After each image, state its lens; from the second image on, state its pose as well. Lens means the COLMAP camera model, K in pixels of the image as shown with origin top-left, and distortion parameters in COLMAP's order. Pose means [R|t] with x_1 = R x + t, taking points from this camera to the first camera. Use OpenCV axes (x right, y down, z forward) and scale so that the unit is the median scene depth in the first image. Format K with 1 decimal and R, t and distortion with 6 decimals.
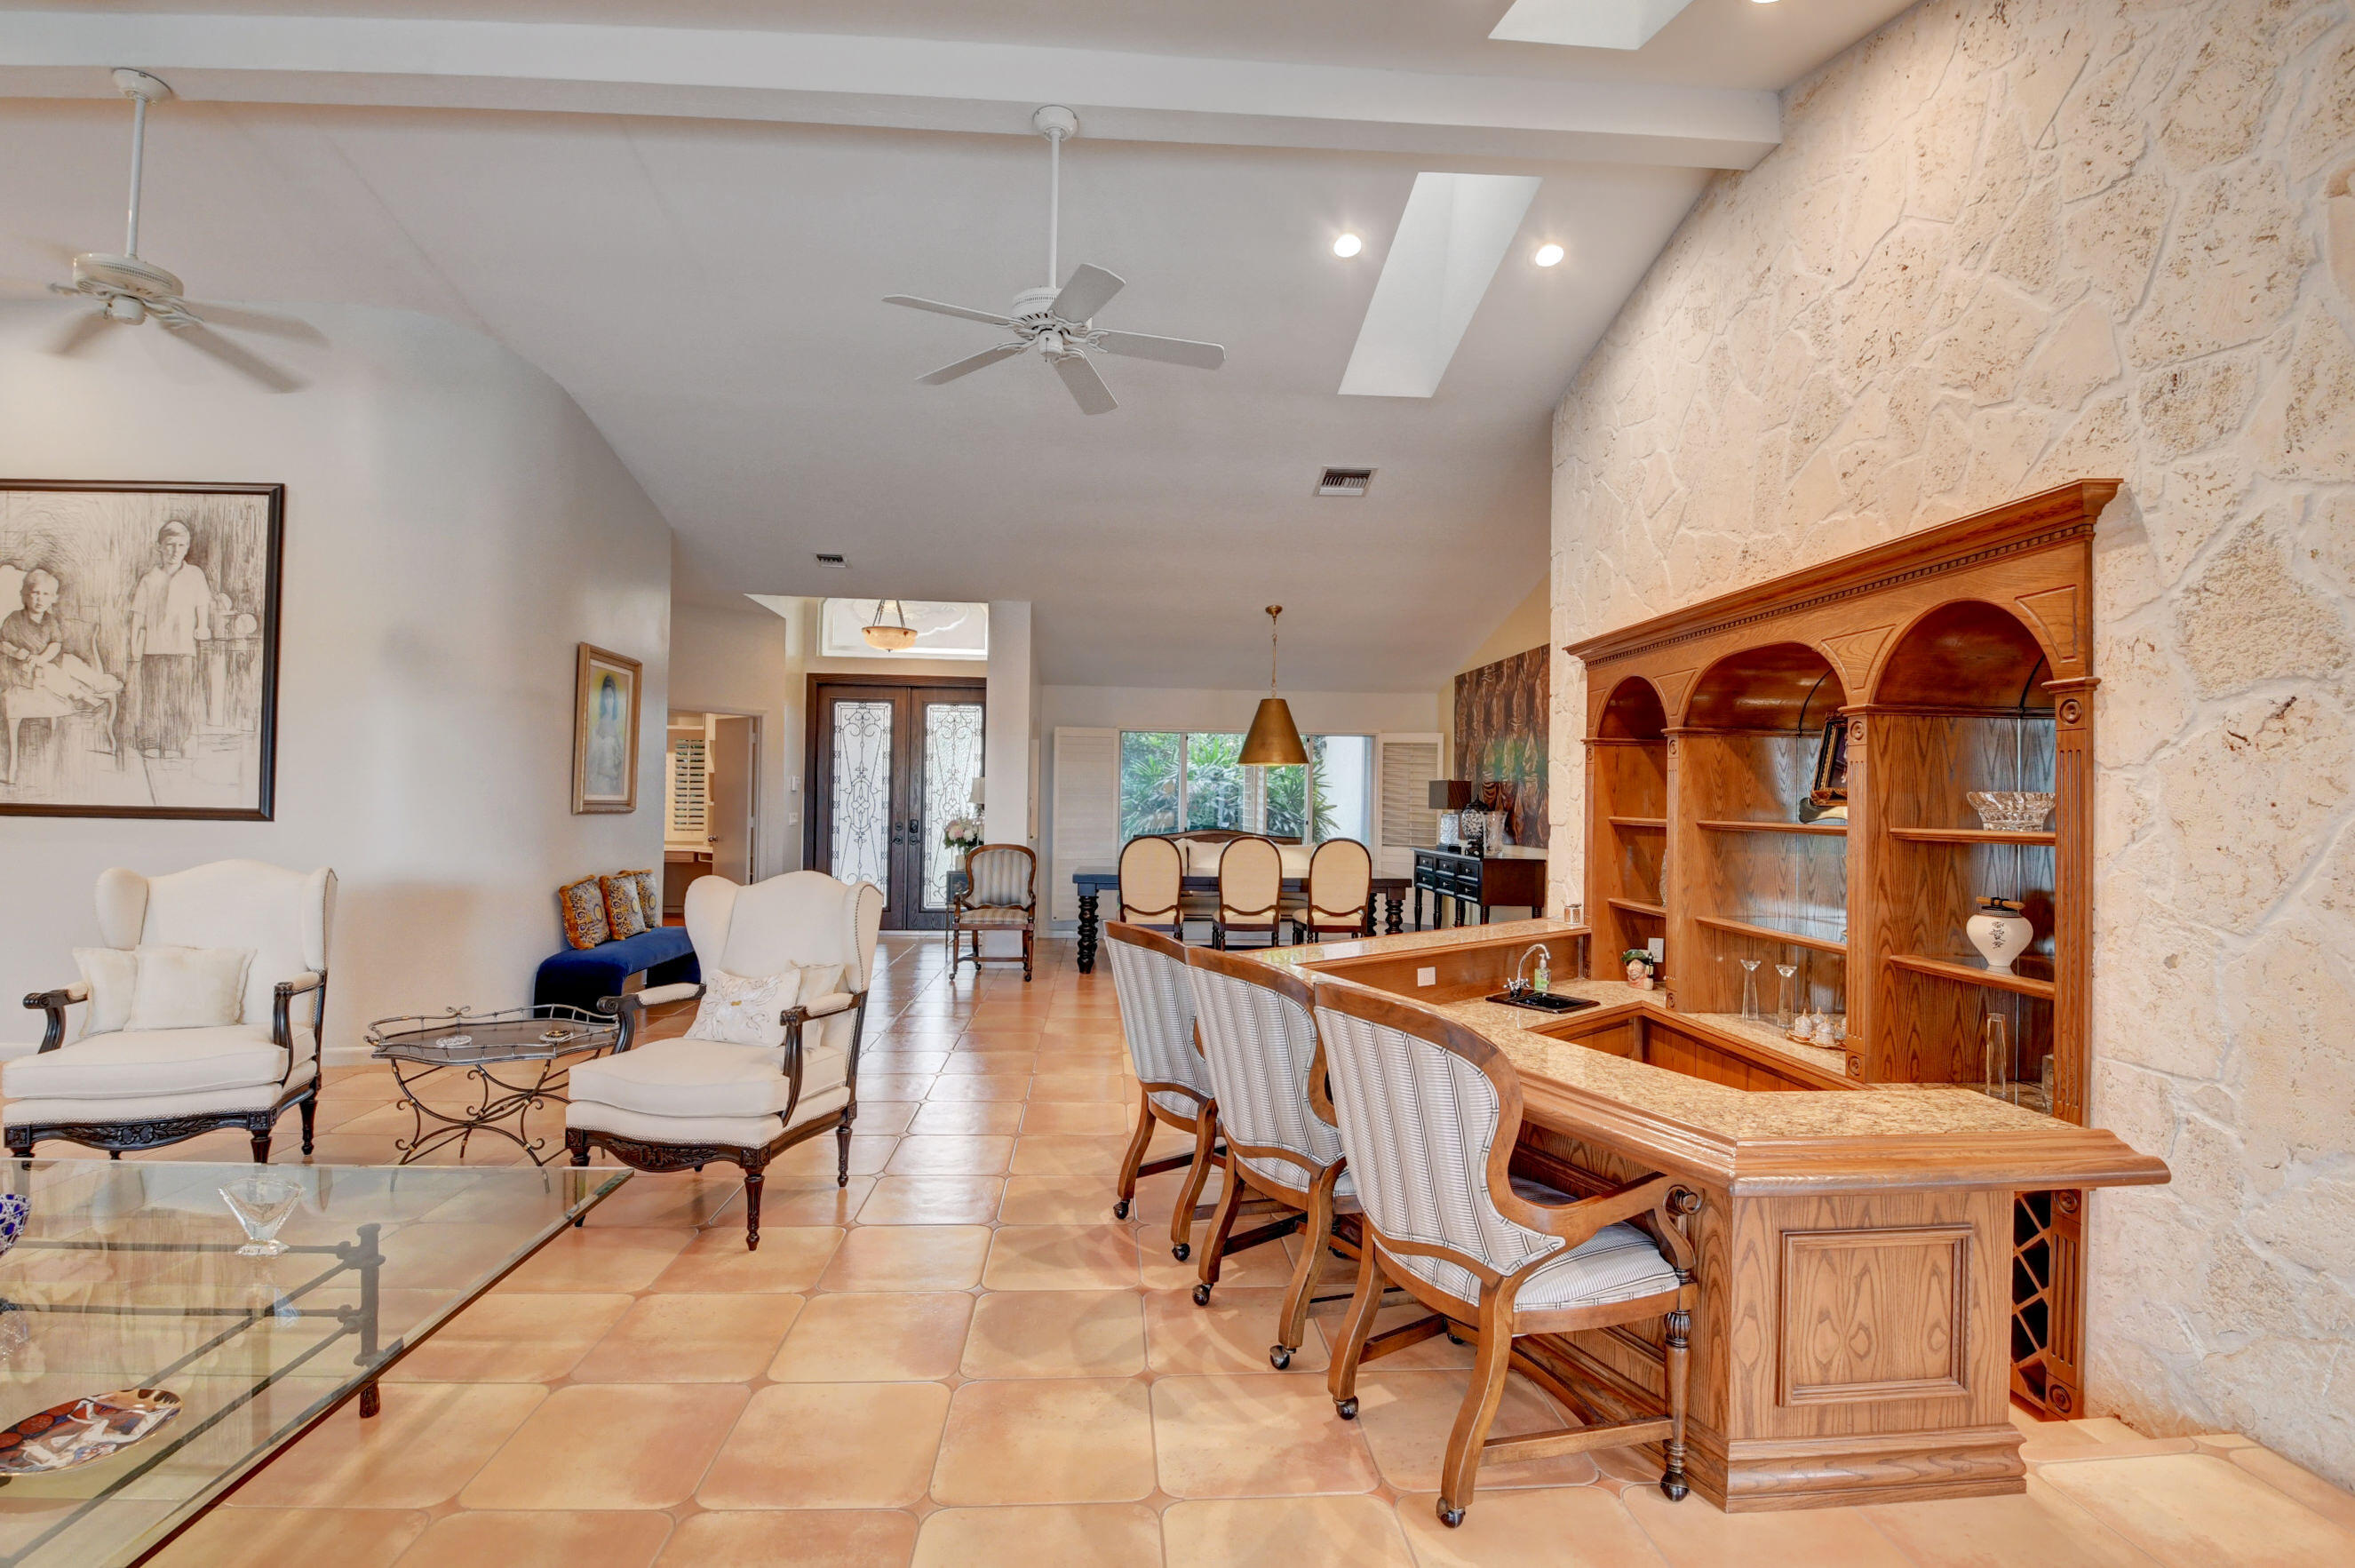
lens RADIAL K [[1057.2, 0, 1177.5], [0, 1057.2, 784.0], [0, 0, 1]] dist [-0.015616, -0.006497]
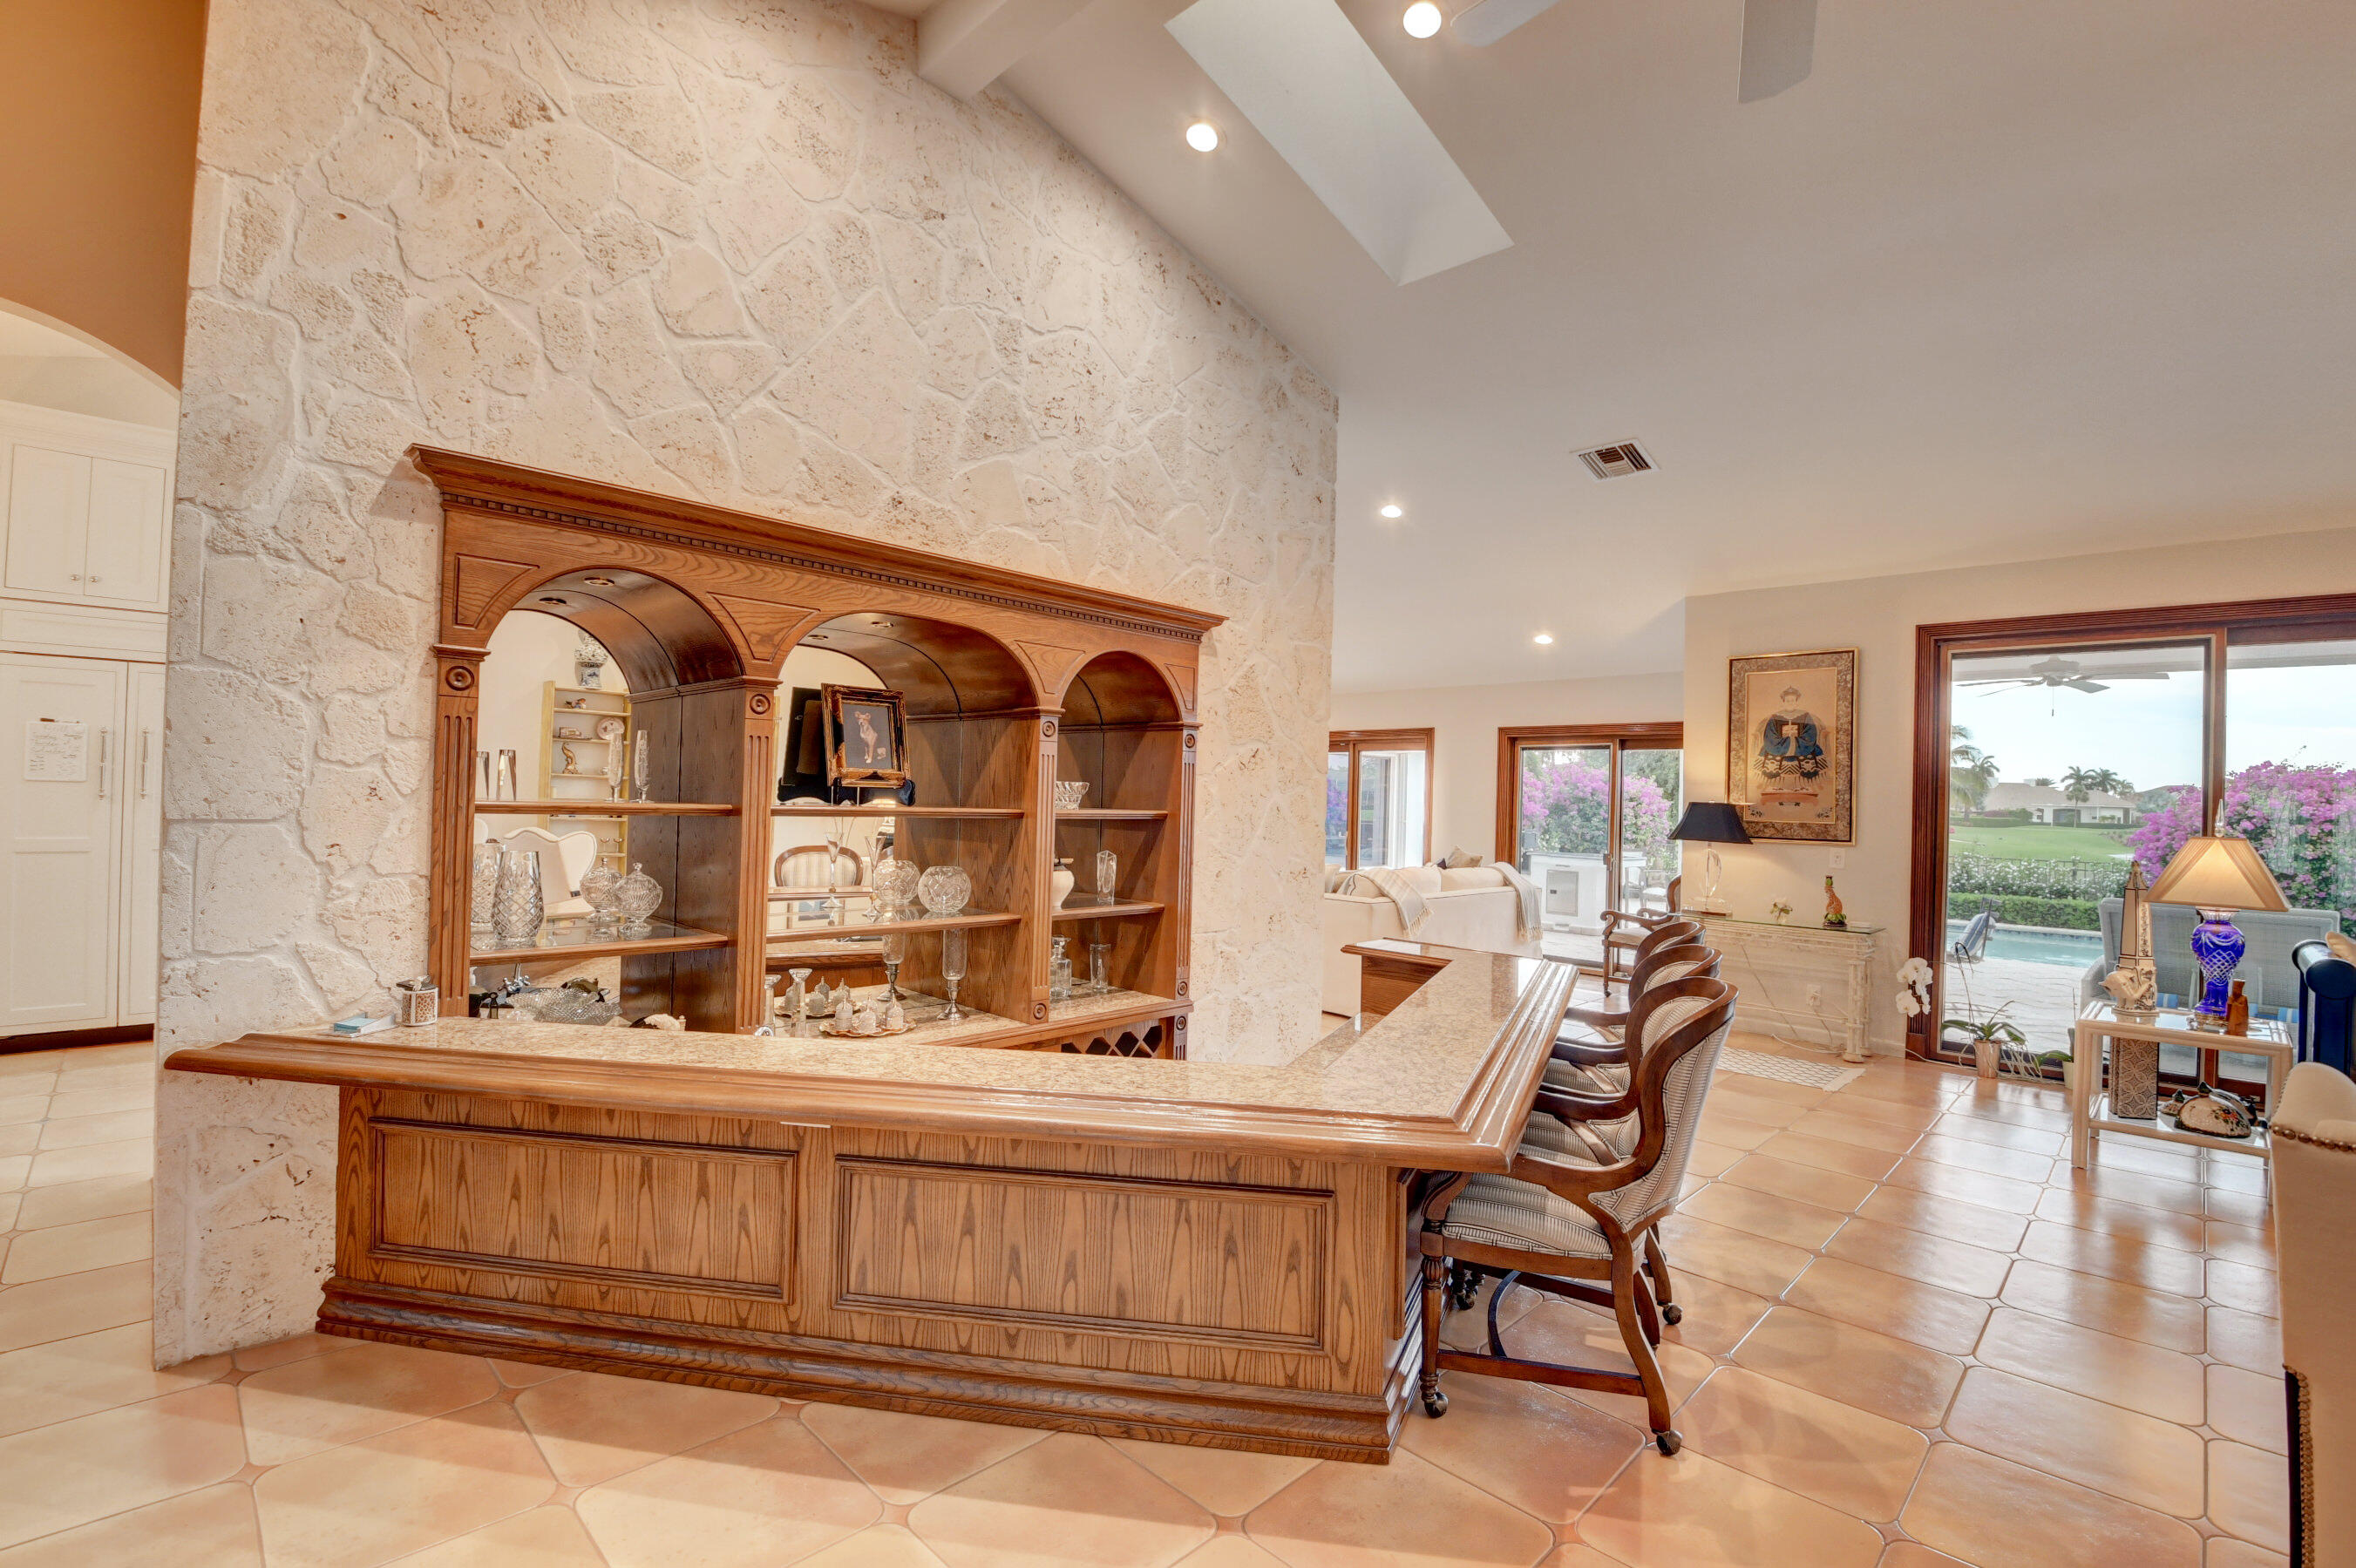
lens RADIAL K [[1035.4, 0, 1169.0], [0, 1035.4, 786.0], [0, 0, 1]] dist [0.013487, -0.025051]
pose [[-0.652540, -0.025641, 0.757320, -0.292074], [-0.048553, 0.998788, -0.008019, 0.014093], [-0.756197, -0.042003, -0.652995, 1.488937]]
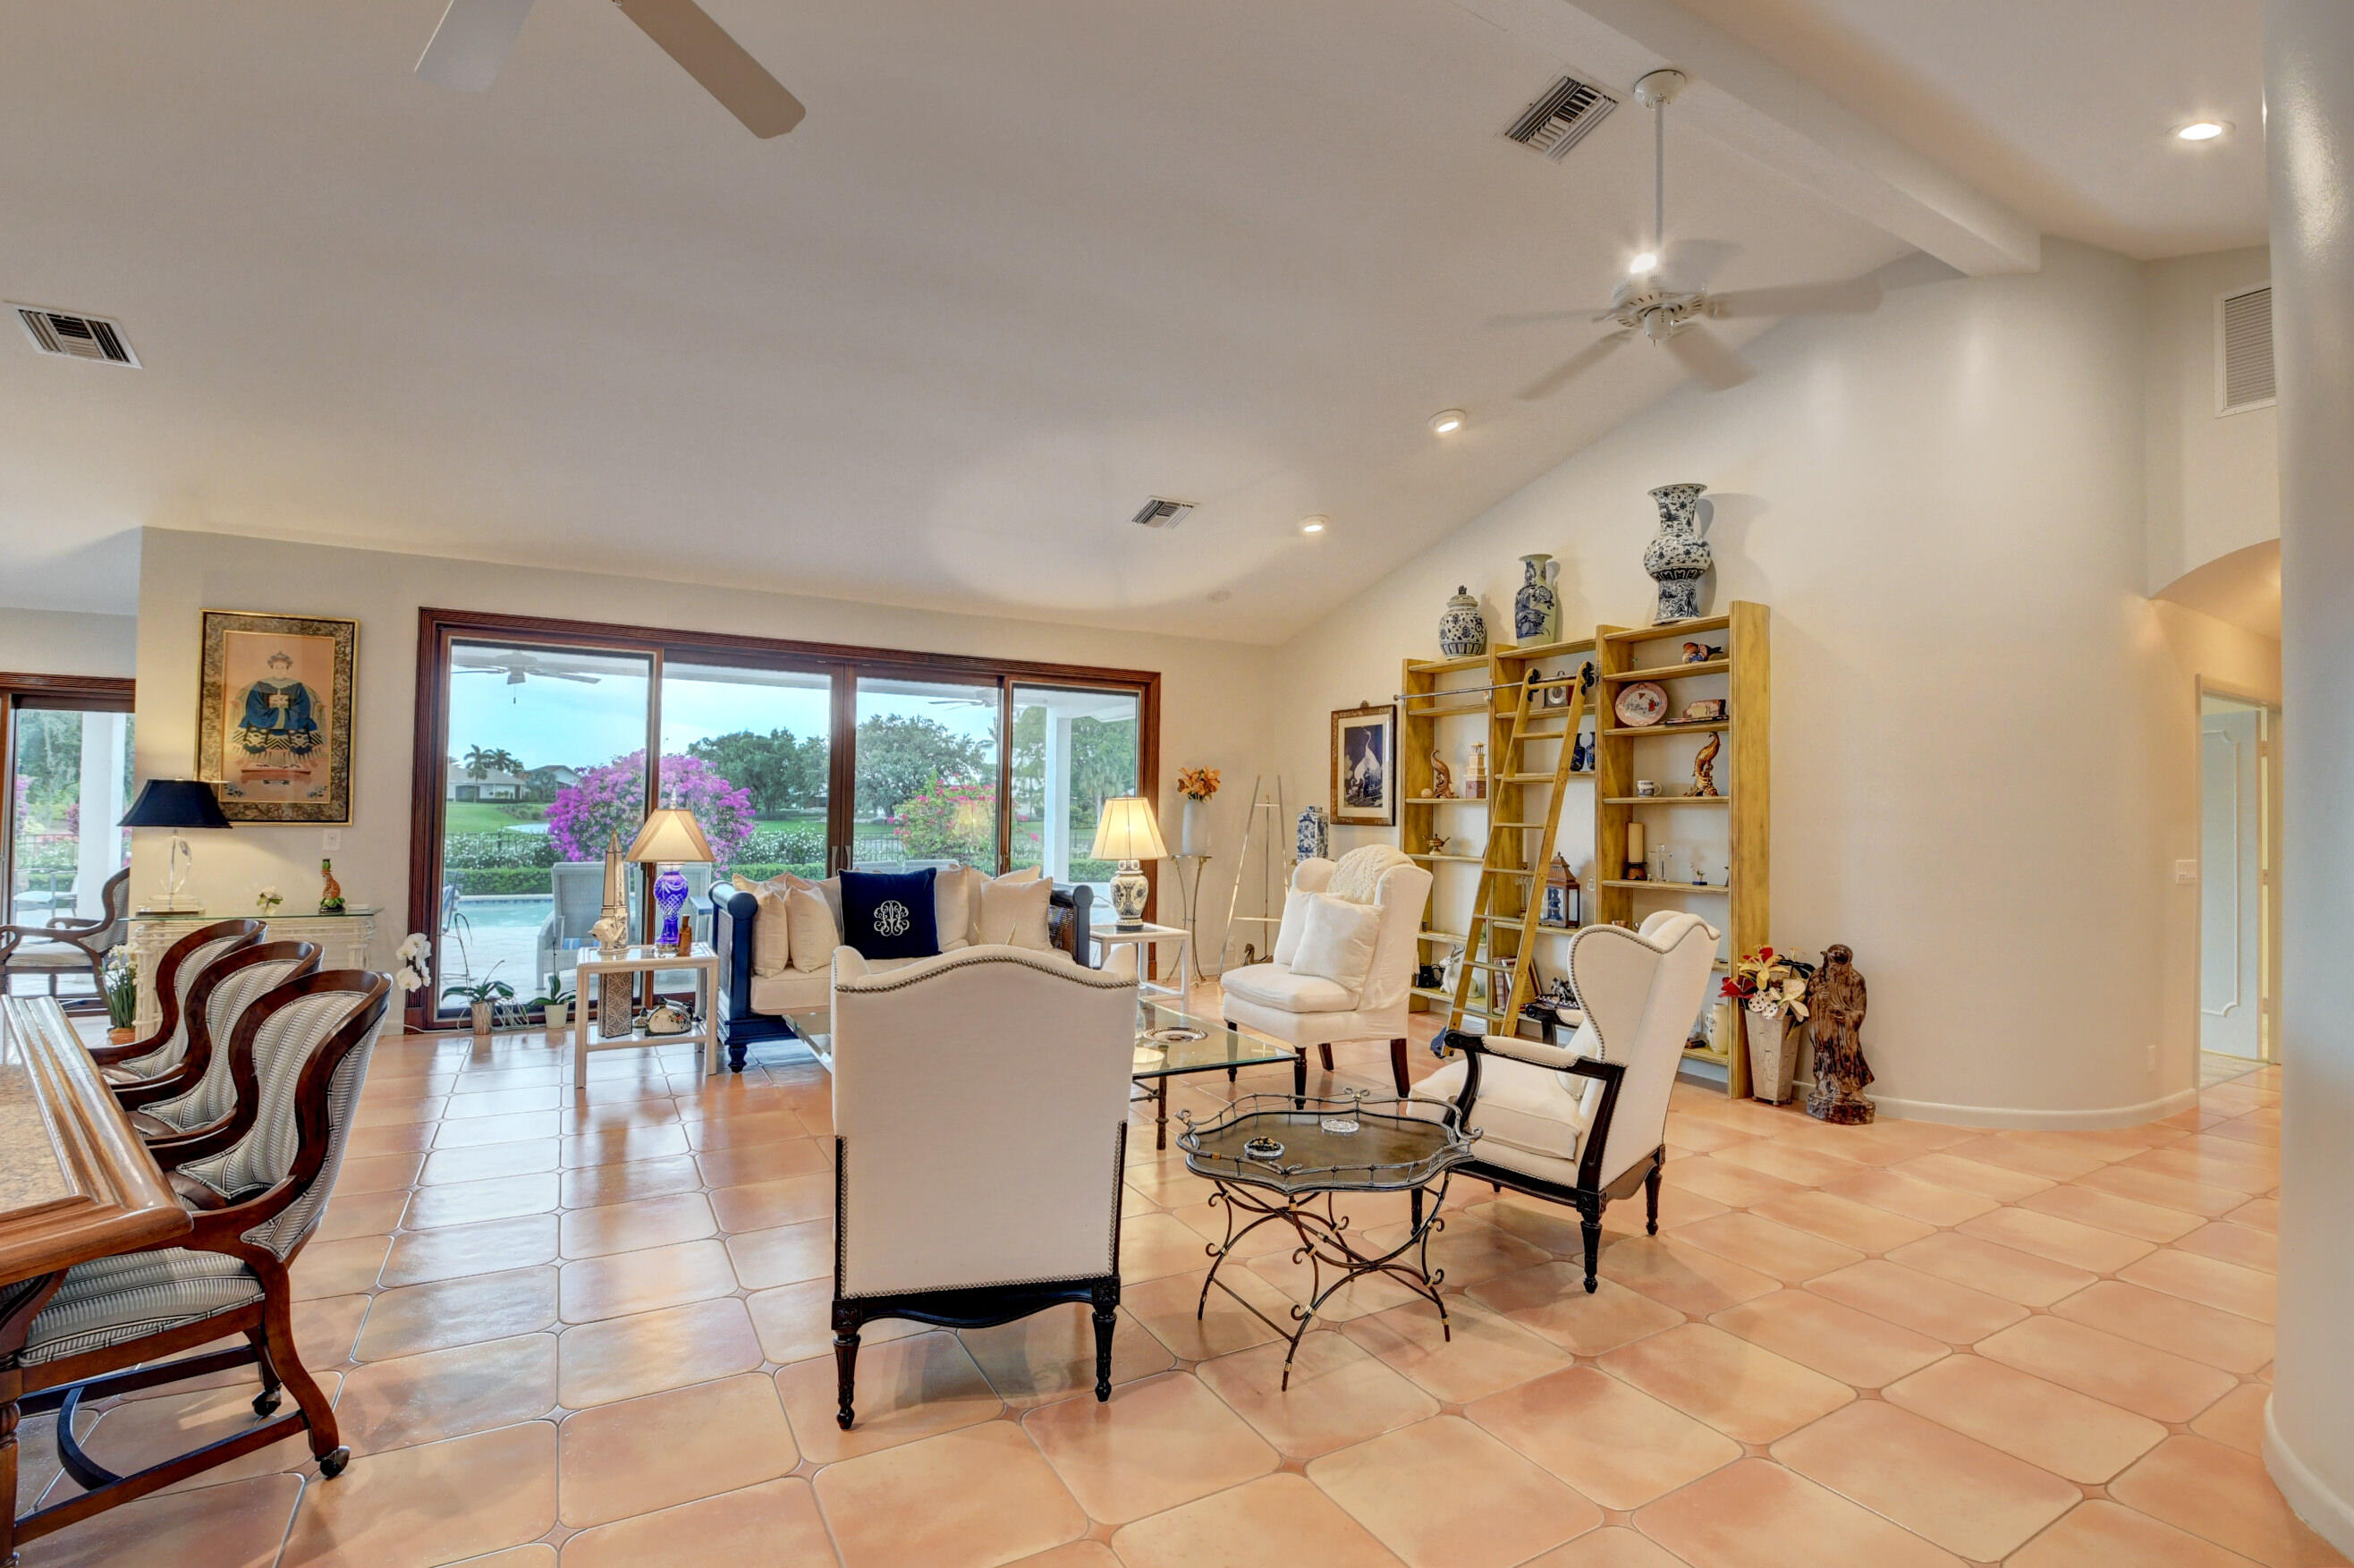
lens RADIAL K [[1073.5, 0, 1158.9], [0, 1073.5, 782.4], [0, 0, 1]] dist [0.007892, -0.019284]
pose [[-0.908131, -0.041112, -0.416663, -0.195449], [-0.024926, 0.998711, -0.044215, 0.017931], [0.417943, -0.029767, -0.907985, 1.583749]]
